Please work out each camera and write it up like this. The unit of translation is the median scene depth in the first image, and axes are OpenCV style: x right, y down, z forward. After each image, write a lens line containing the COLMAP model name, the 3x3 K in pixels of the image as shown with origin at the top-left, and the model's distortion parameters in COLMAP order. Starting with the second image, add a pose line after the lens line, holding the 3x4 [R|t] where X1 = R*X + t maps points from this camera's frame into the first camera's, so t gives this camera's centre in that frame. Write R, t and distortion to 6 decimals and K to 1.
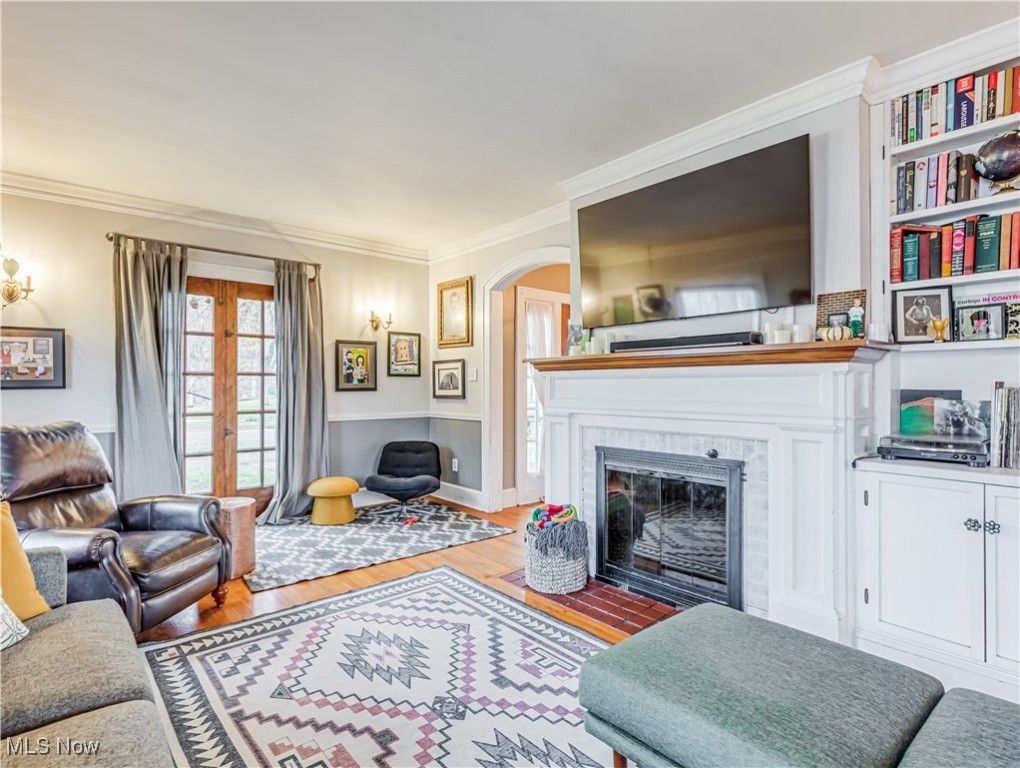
lens RADIAL K [[534.6, 0, 503.7], [0, 534.6, 386.6], [0, 0, 1]] dist [0.005041, 0.000797]
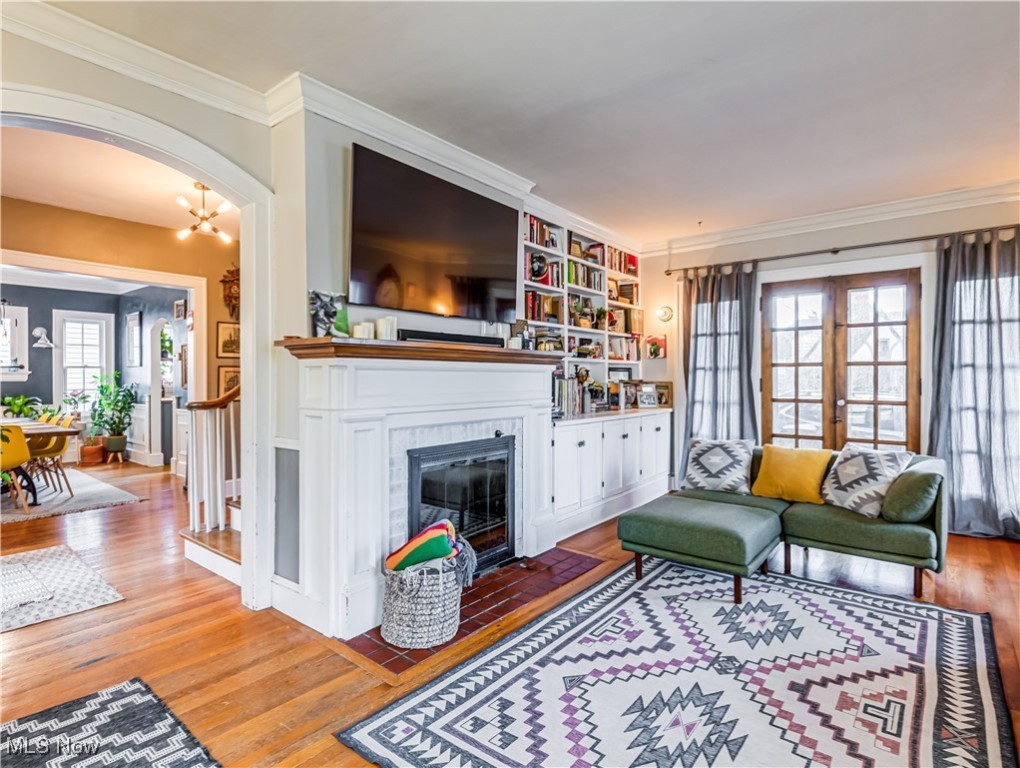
lens RADIAL K [[534.6, 0, 490.7], [0, 534.6, 377.9], [0, 0, 1]] dist [0.005041, 0.000797]
pose [[-0.167258, 0.000344, 0.985913, -0.793412], [0.002383, 0.999997, 0.000056, -0.003394], [-0.985910, 0.002359, -0.167258, 1.177781]]
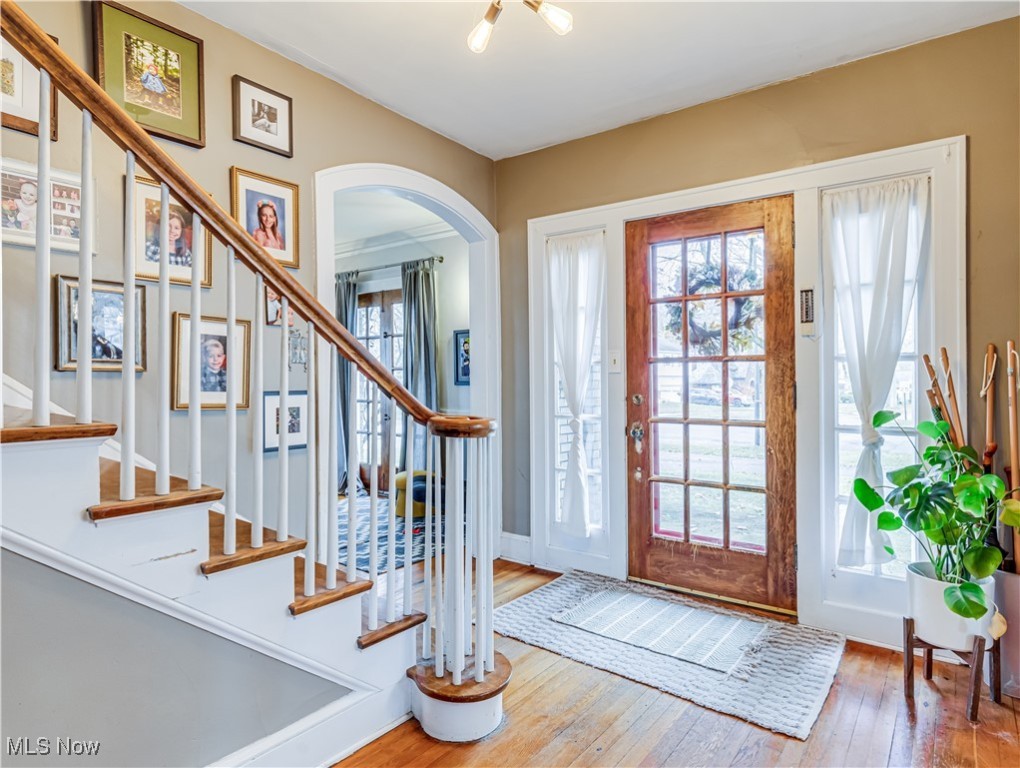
lens RADIAL K [[602.2, 0, 509.5], [0, 602.2, 385.7], [0, 0, 1]] dist [-0.000862, -0.000309]
pose [[0.218880, 0.008725, -0.975713, 1.336712], [-0.003342, 0.999961, 0.008192, 0.002277], [0.975746, 0.001468, 0.218900, 1.522177]]
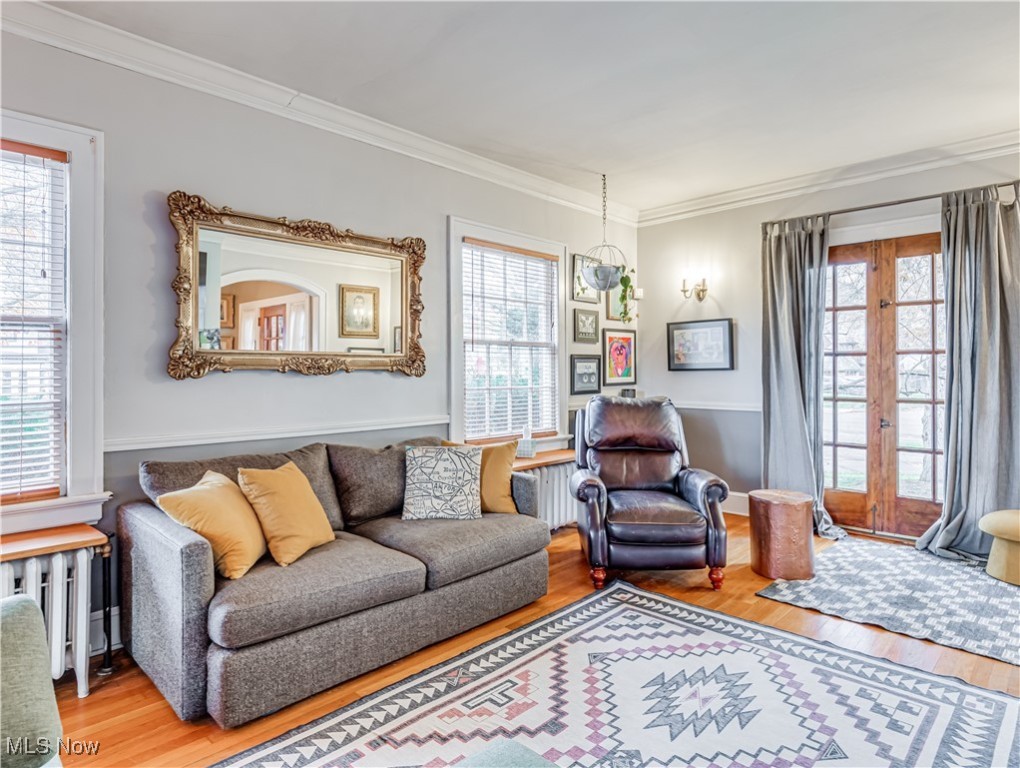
lens RADIAL K [[602.2, 0, 501.1], [0, 602.2, 369.4], [0, 0, 1]] dist [-0.000862, -0.000309]
pose [[0.087822, 0.001547, -0.996135, 0.555385], [0.000470, 0.999999, 0.001594, -0.000150], [0.996136, -0.000608, 0.087821, 0.519098]]
